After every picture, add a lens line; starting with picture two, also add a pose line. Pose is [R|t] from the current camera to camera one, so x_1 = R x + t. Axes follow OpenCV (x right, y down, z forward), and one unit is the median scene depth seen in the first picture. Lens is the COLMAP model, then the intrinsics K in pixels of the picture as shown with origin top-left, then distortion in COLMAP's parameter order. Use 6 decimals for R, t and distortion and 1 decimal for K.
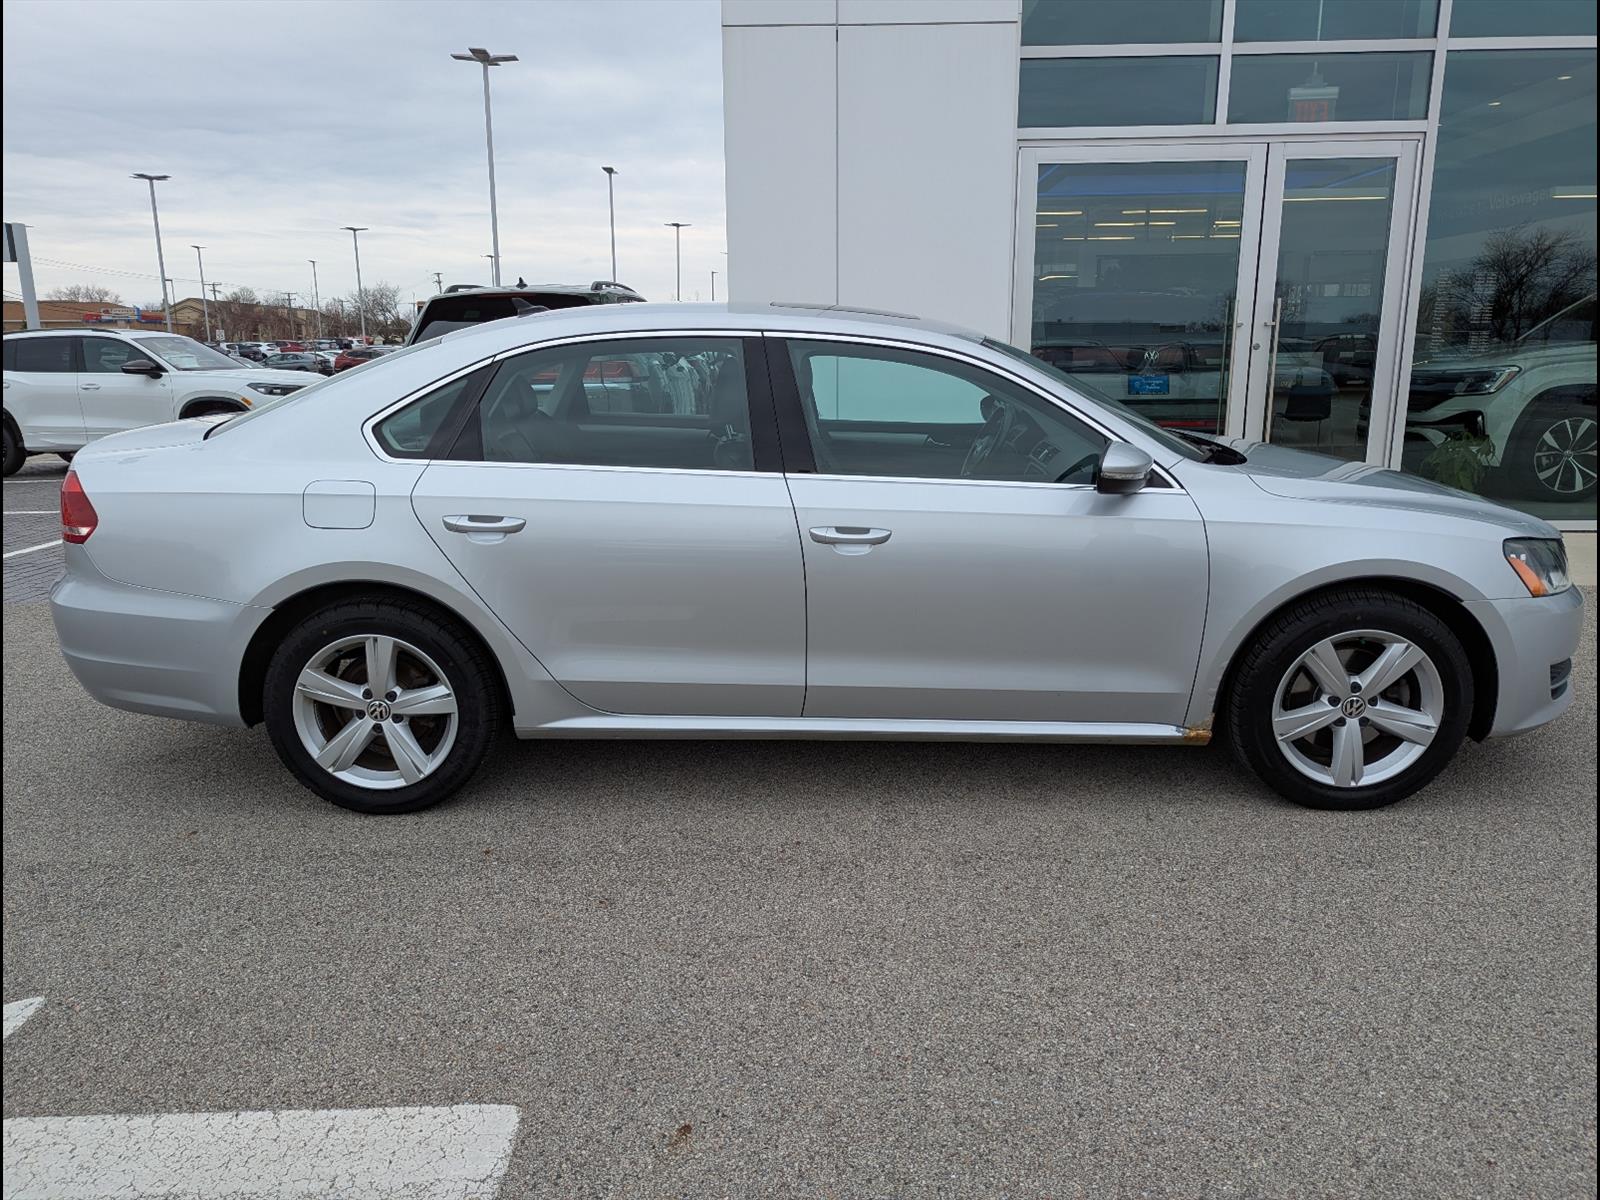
lens RADIAL K [[1161.5, 0, 800.0], [0, 1161.5, 600.0], [0, 0, 1]] dist [0.004249, -0.000863]
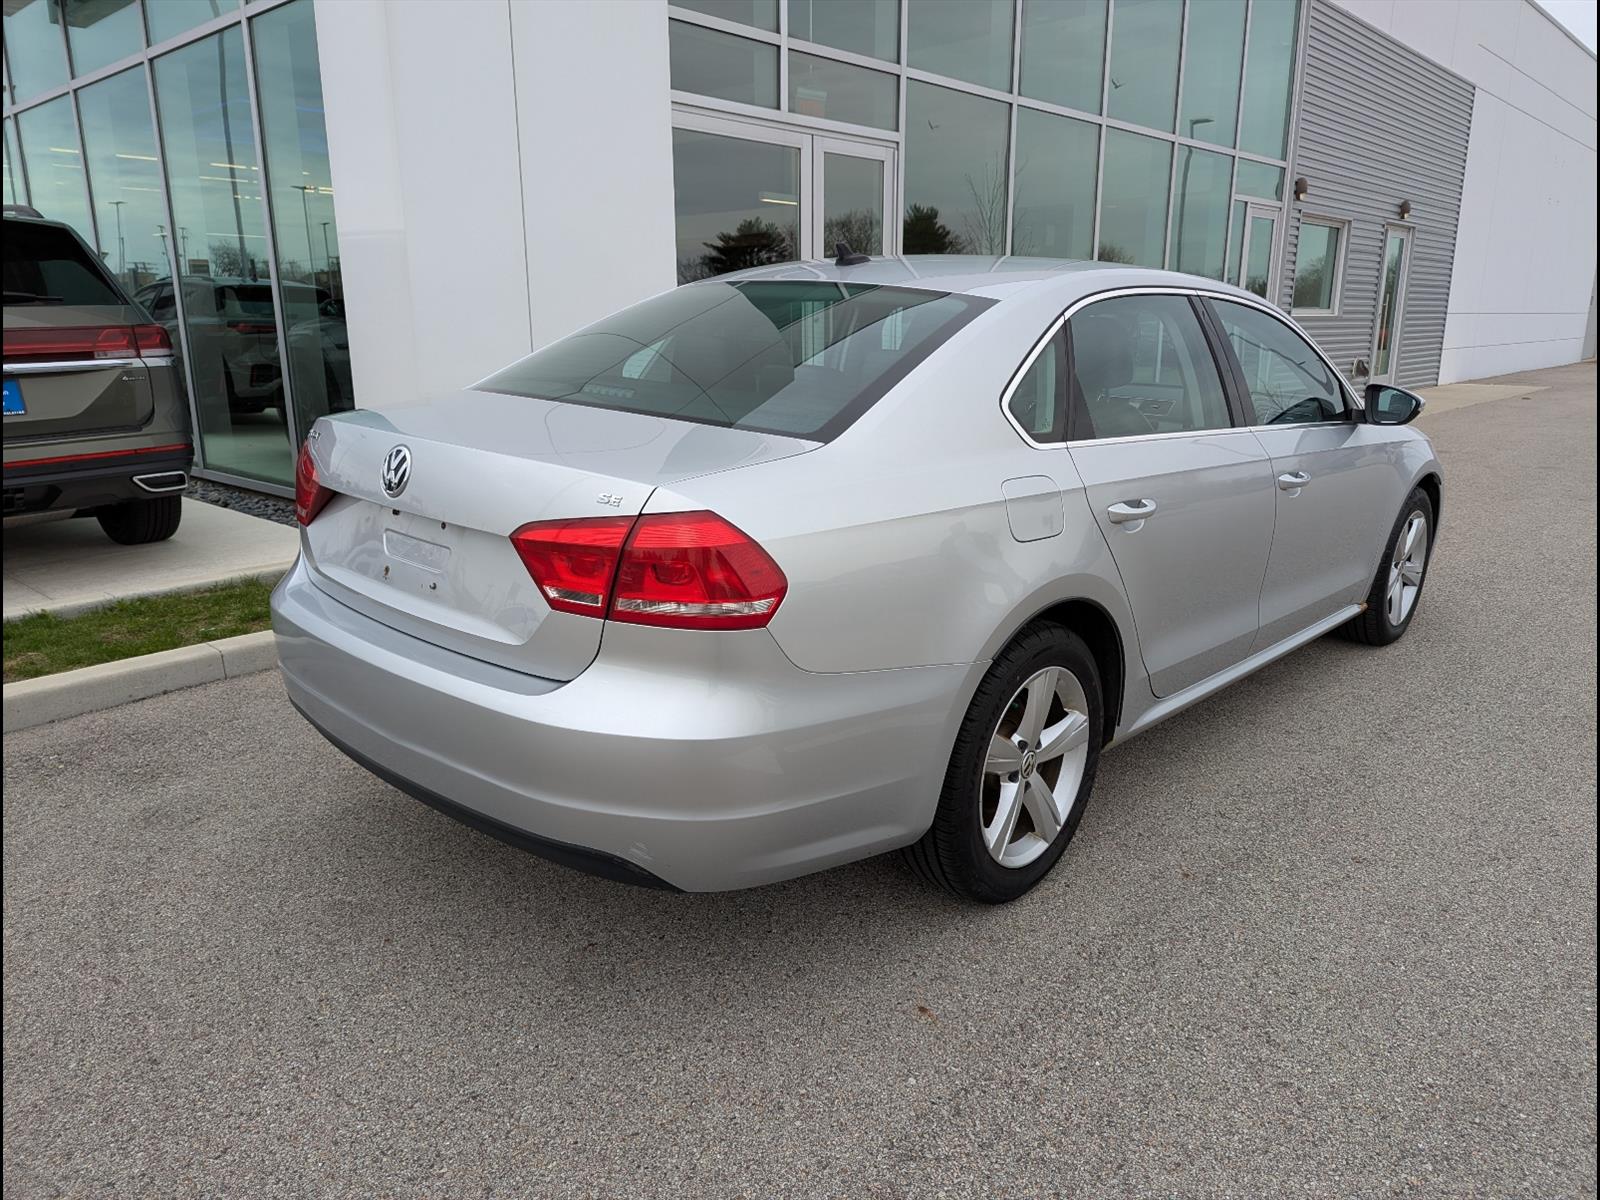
lens RADIAL K [[1131.5, 0, 800.0], [0, 1131.5, 600.0], [0, 0, 1]] dist [0.064067, -0.000433]
pose [[0.653583, -0.174180, 0.736539, -1.028526], [0.156546, 0.983225, 0.093603, -0.113638], [-0.740488, 0.054125, 0.669887, 0.598592]]
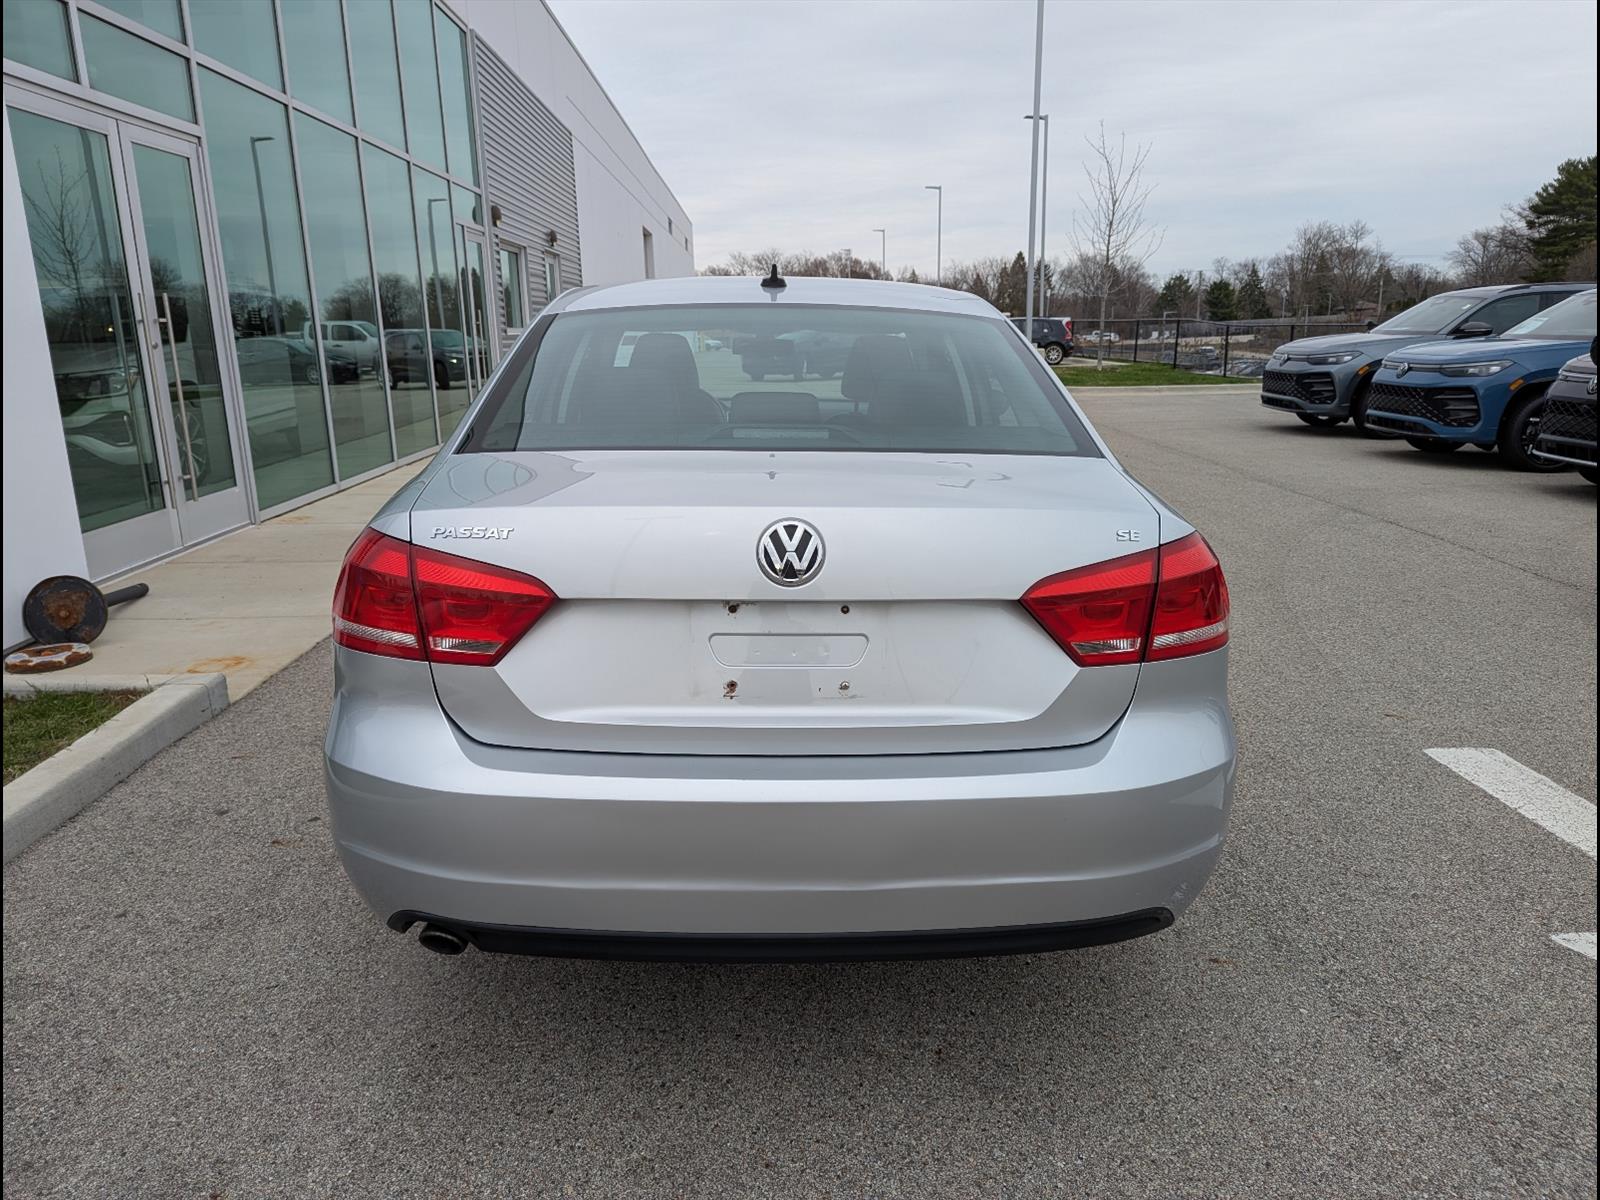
lens RADIAL K [[1161.5, 0, 800.0], [0, 1161.5, 600.0], [0, 0, 1]] dist [0.004249, -0.000863]
pose [[-0.069414, -0.221804, 0.972617, -1.194468], [0.238033, 0.943125, 0.232067, -0.263415], [-0.968773, 0.247624, -0.012669, 1.226604]]
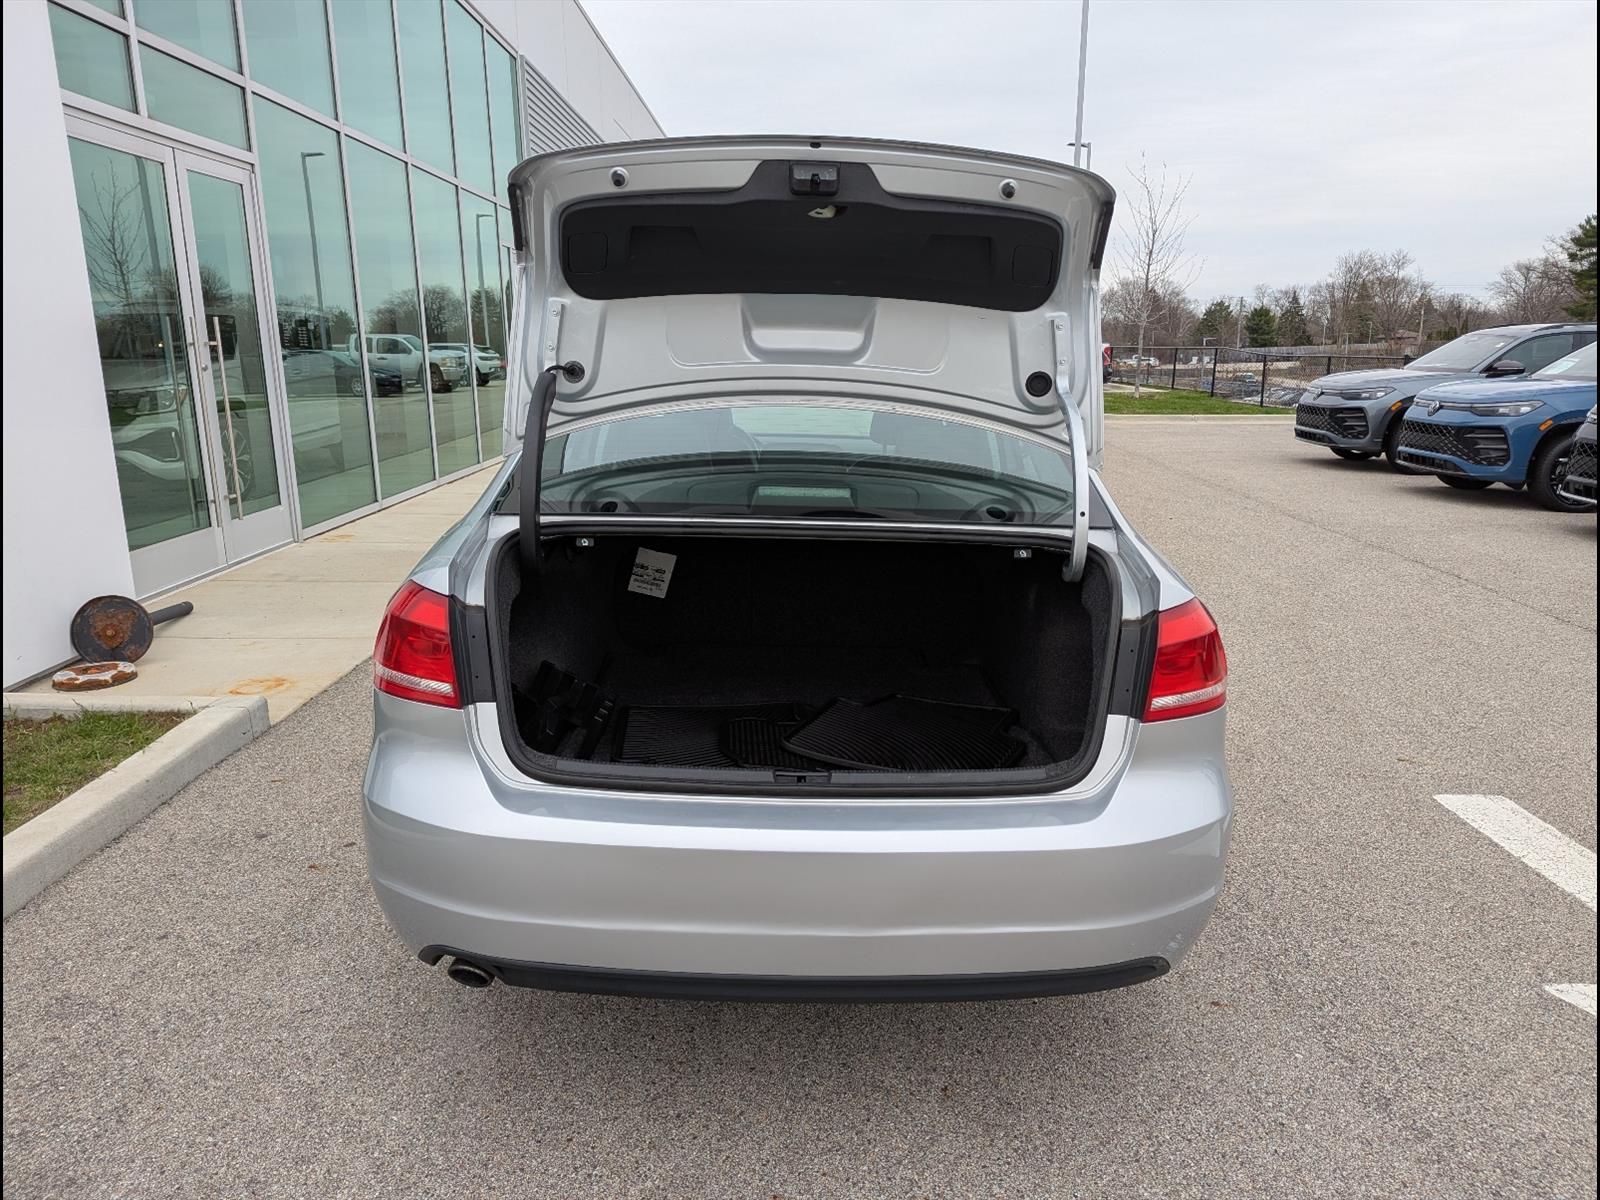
lens RADIAL K [[1159.4, 0, 829.6], [0, 1159.4, 603.1], [0, 0, 1]] dist [0.005280, 0.000904]
pose [[-0.058987, -0.212353, 0.975411, -1.219390], [0.221226, 0.950036, 0.220207, -0.288687], [-0.973437, 0.228775, -0.009062, 1.211592]]
